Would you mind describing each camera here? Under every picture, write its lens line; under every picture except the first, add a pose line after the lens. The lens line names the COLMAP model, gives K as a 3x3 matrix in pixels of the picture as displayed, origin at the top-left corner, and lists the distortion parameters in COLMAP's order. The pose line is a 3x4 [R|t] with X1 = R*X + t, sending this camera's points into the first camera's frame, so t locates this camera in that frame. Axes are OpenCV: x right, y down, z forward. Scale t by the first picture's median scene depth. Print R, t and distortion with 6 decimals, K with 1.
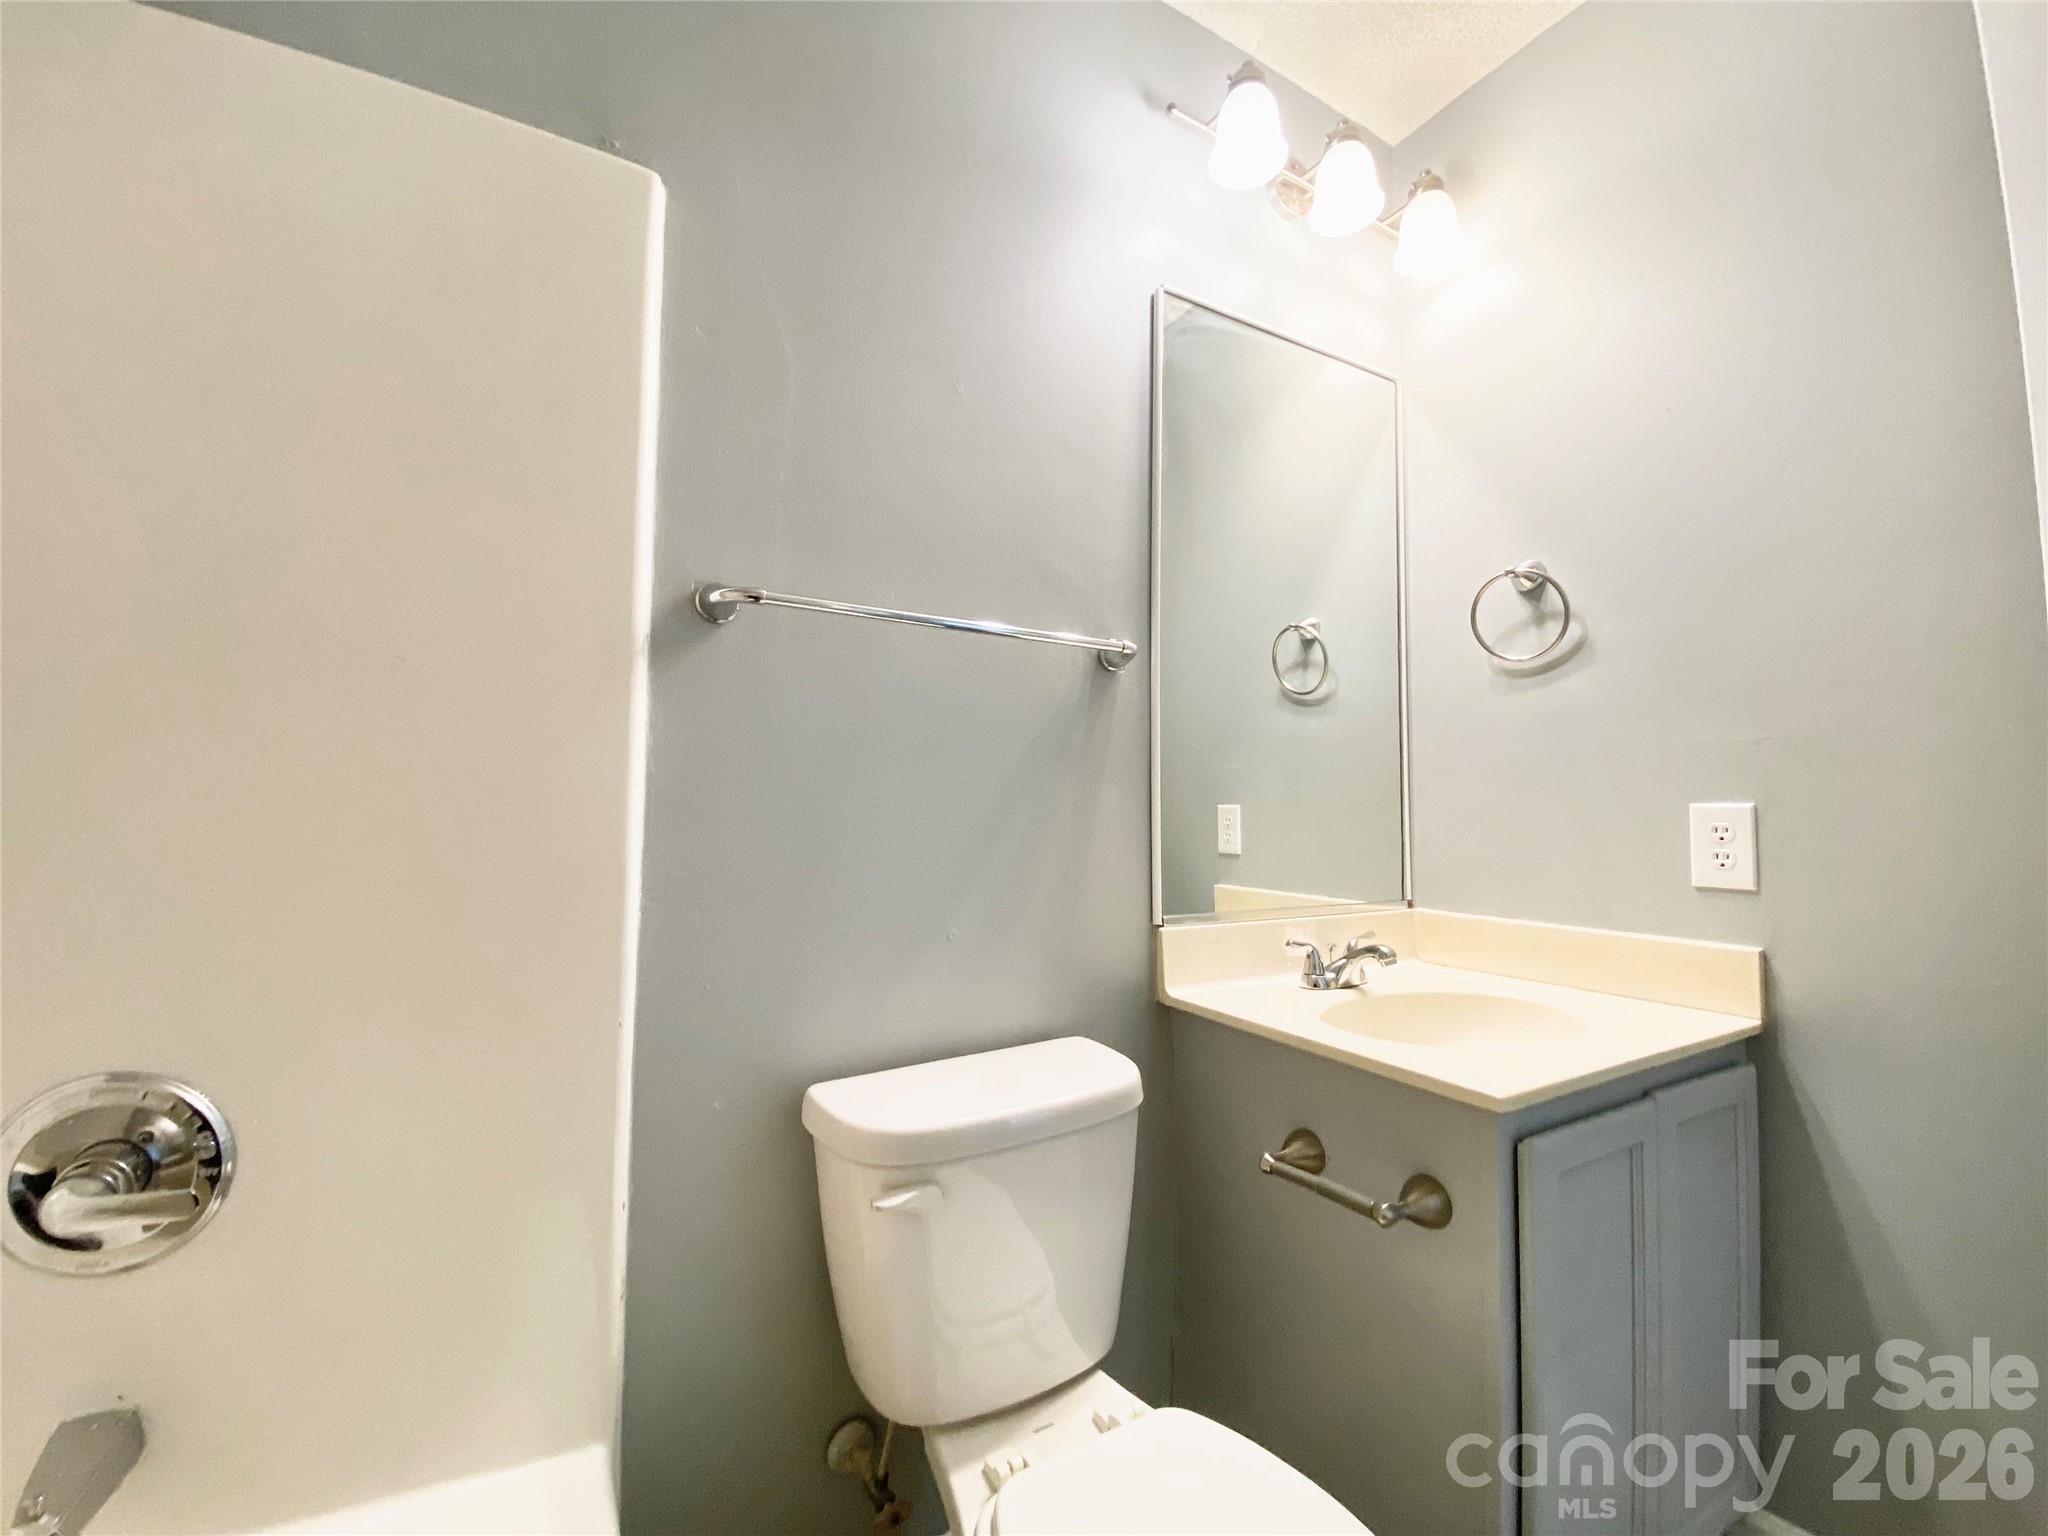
lens RADIAL K [[830.6, 0, 1024.0], [0, 830.6, 768.0], [0, 0, 1]] dist [0.038273, -0.031370]
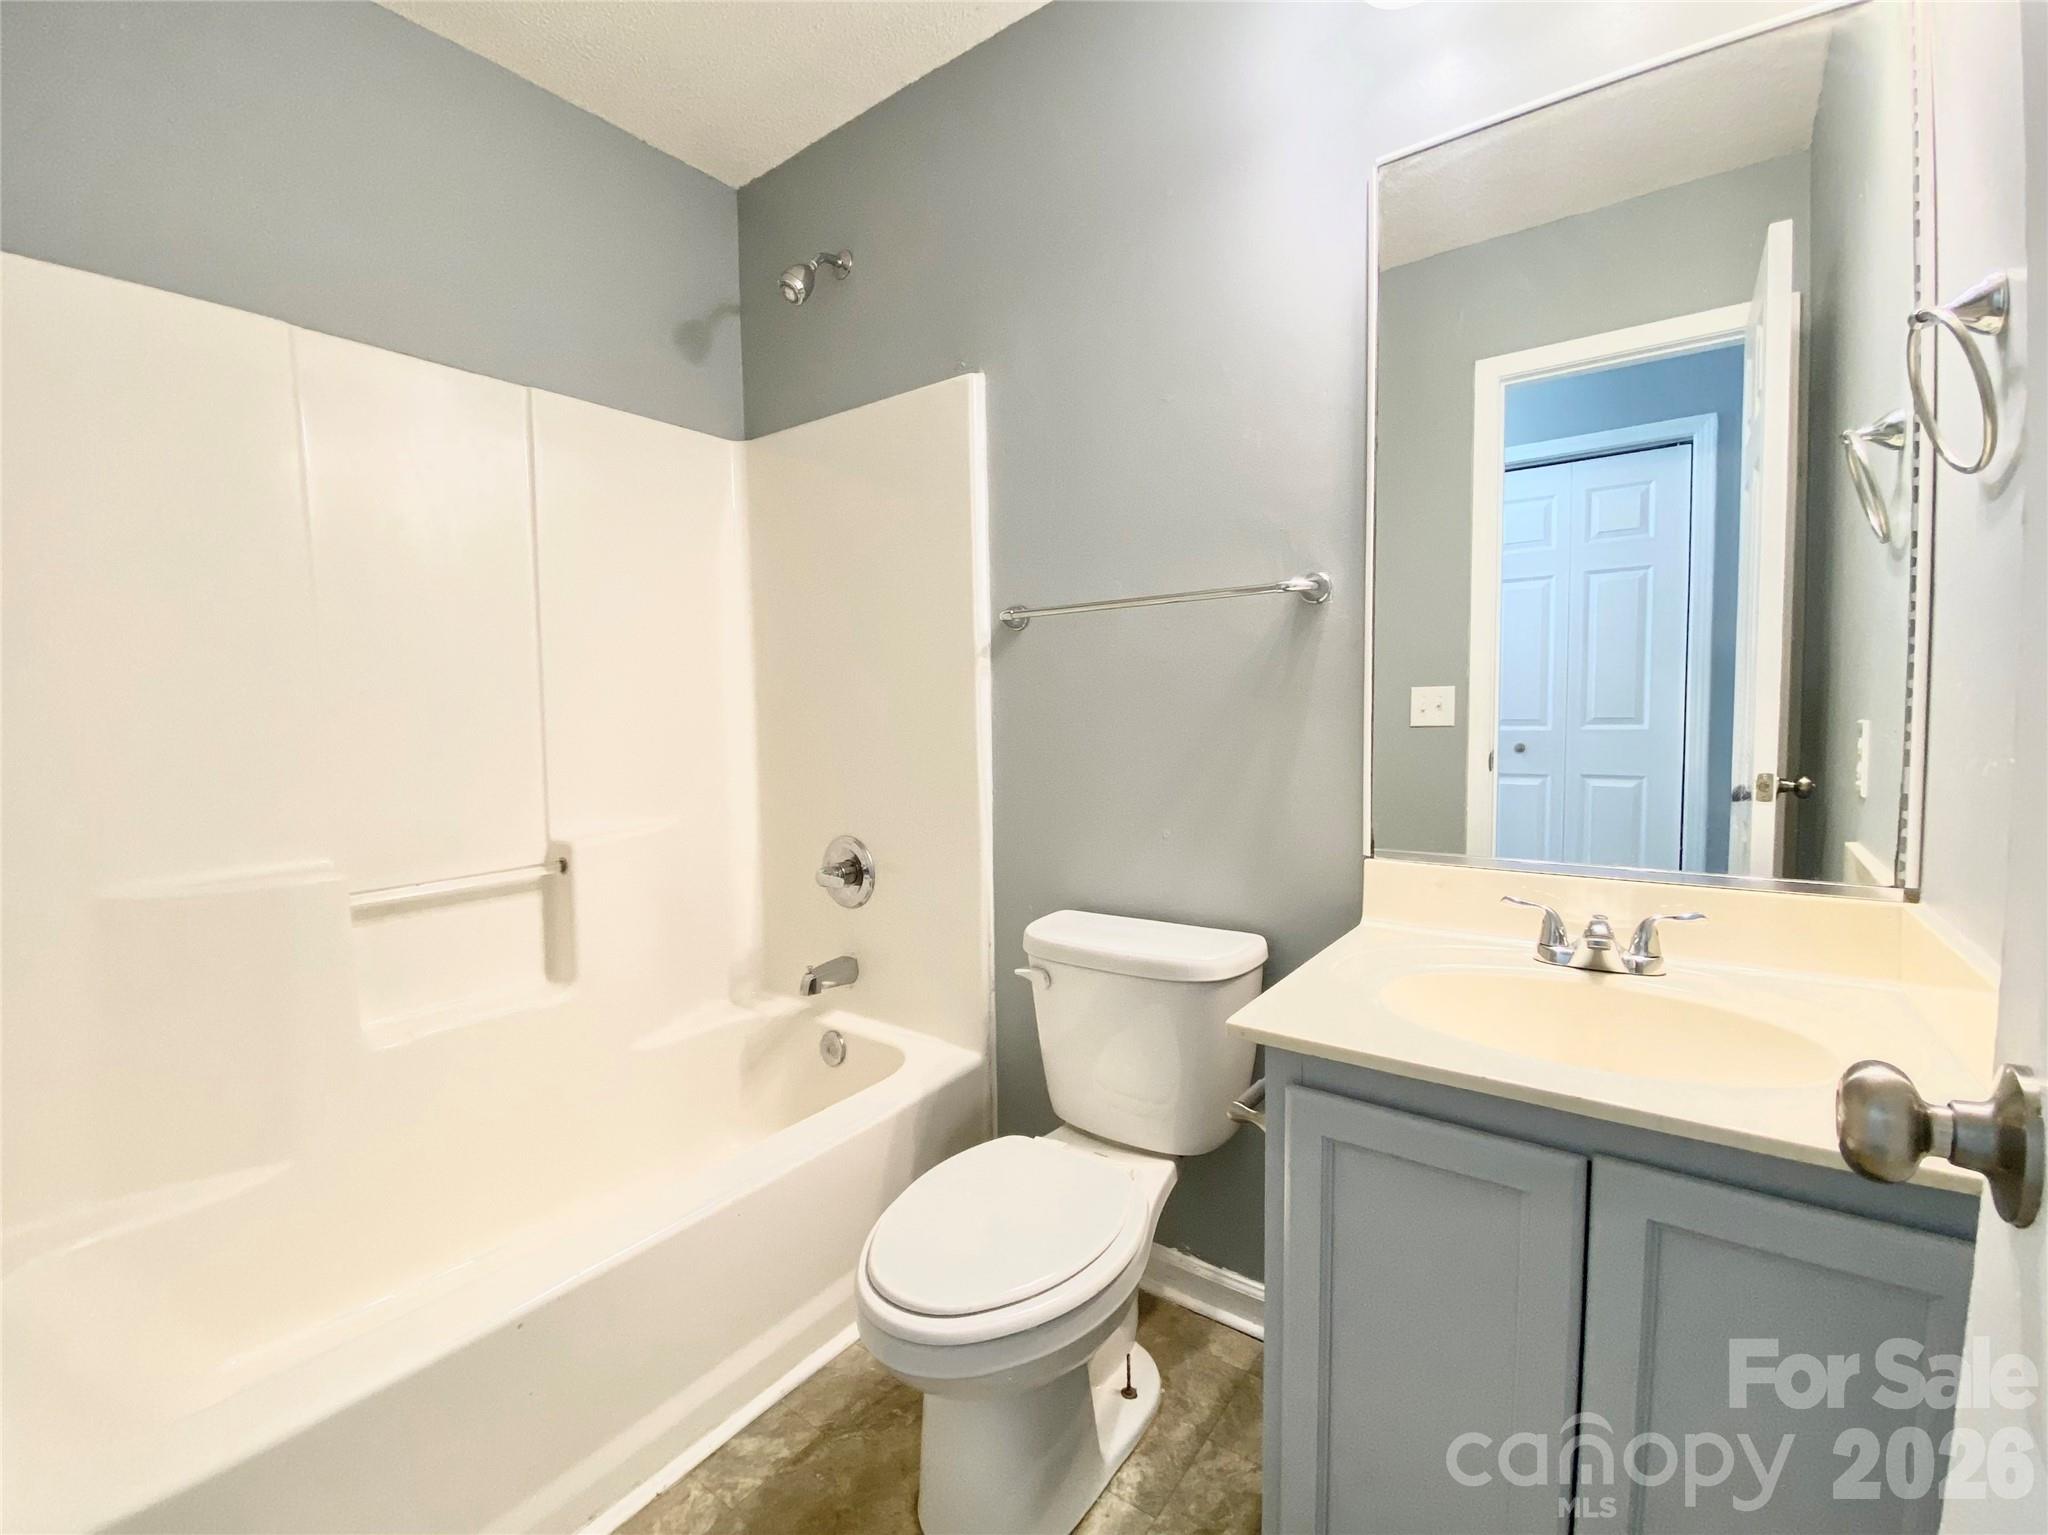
lens RADIAL K [[830.6, 0, 1024.0], [0, 830.6, 767.5], [0, 0, 1]] dist [0.038273, -0.031370]
pose [[0.416691, 0.049931, -0.907676, 0.916405], [0.073717, 0.993346, 0.088485, -0.036543], [0.906054, -0.103782, 0.410238, 0.229462]]
